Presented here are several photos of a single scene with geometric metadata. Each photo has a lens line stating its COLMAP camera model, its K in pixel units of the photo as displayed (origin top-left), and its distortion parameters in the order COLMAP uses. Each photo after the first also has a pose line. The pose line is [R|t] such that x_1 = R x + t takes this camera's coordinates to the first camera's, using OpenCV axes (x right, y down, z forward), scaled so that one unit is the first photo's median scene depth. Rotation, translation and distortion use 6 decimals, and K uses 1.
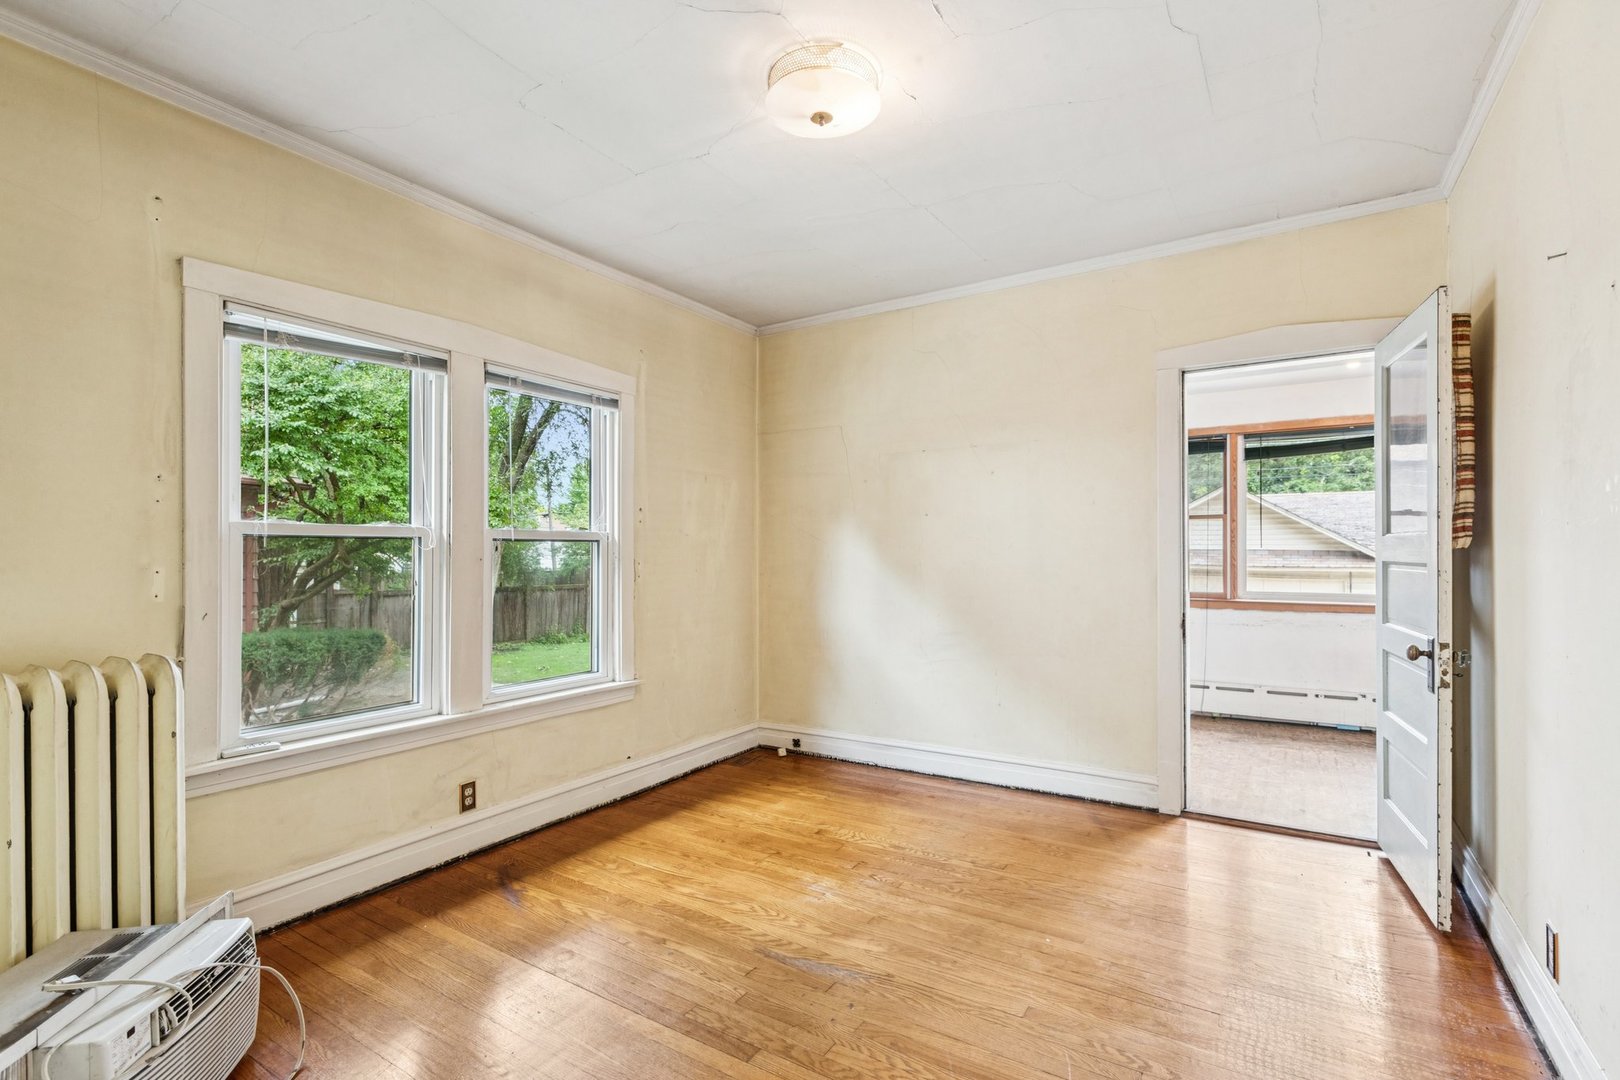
lens RADIAL K [[759.7, 0, 820.3], [0, 759.7, 547.3], [0, 0, 1]] dist [0.005144, 0.000828]
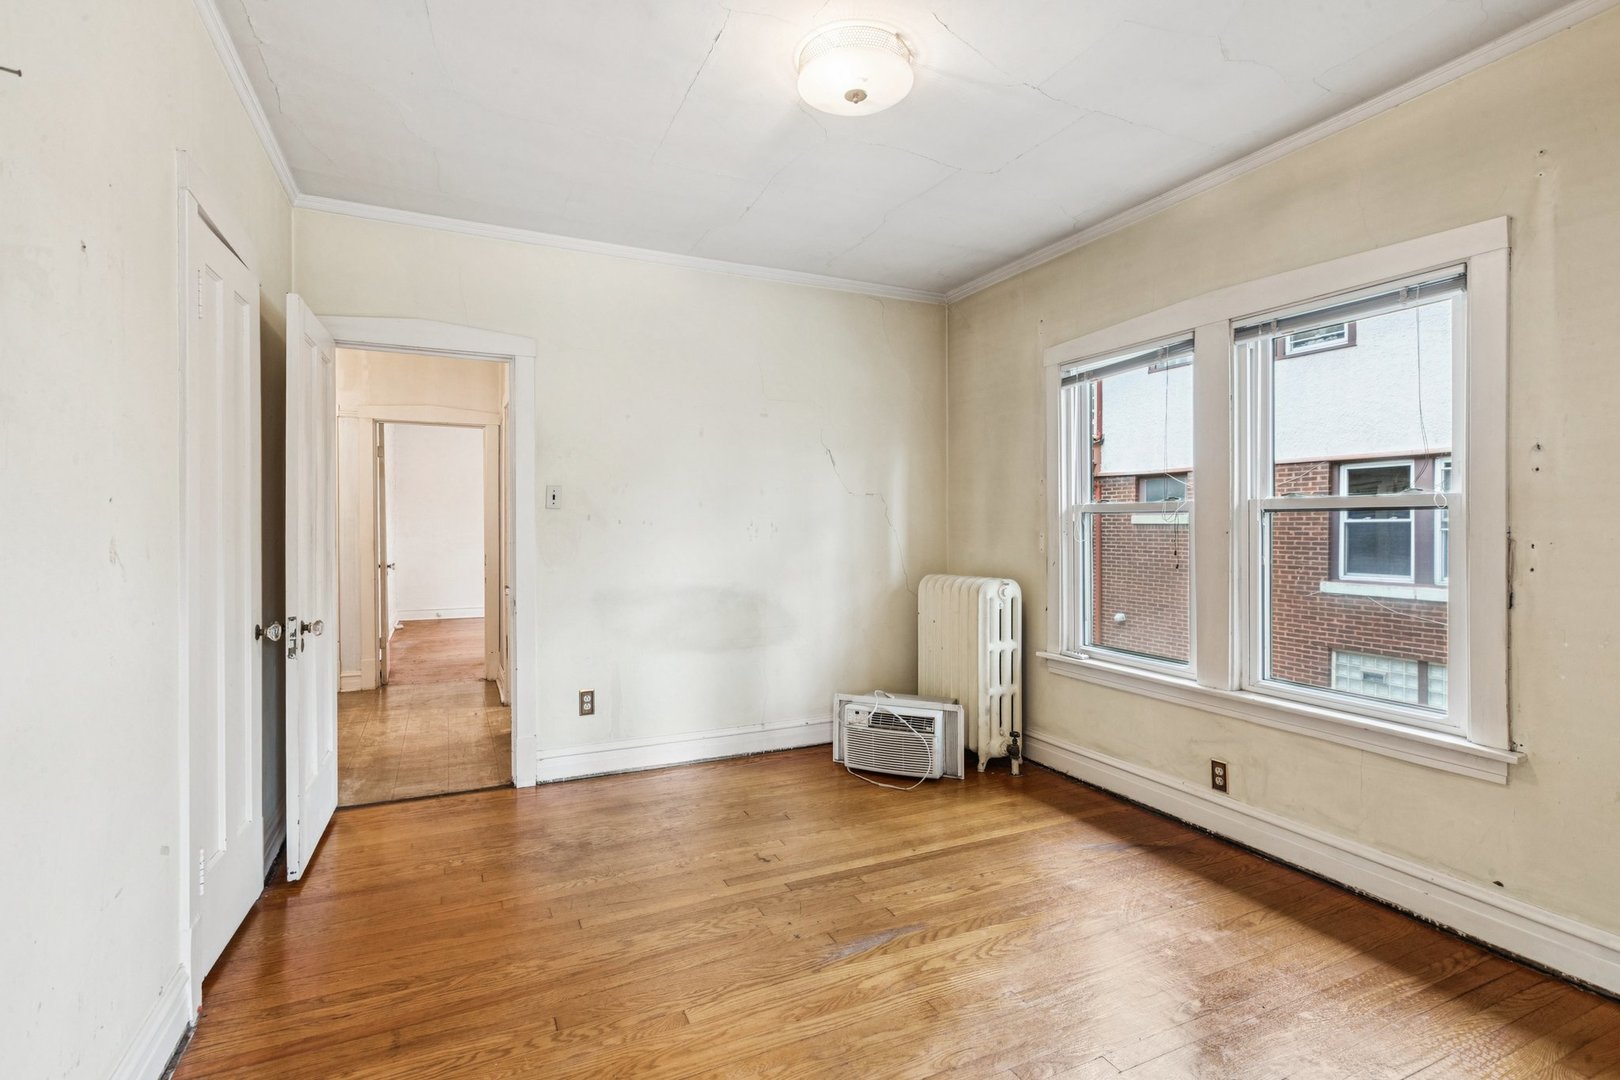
lens RADIAL K [[737.4, 0, 774.9], [0, 737.4, 518.8], [0, 0, 1]] dist [0.001485, -0.000079]
pose [[-0.563381, -0.002168, -0.826195, 0.658957], [0.007300, 0.999944, -0.007601, 0.001998], [0.826165, -0.010313, -0.563334, 1.103072]]
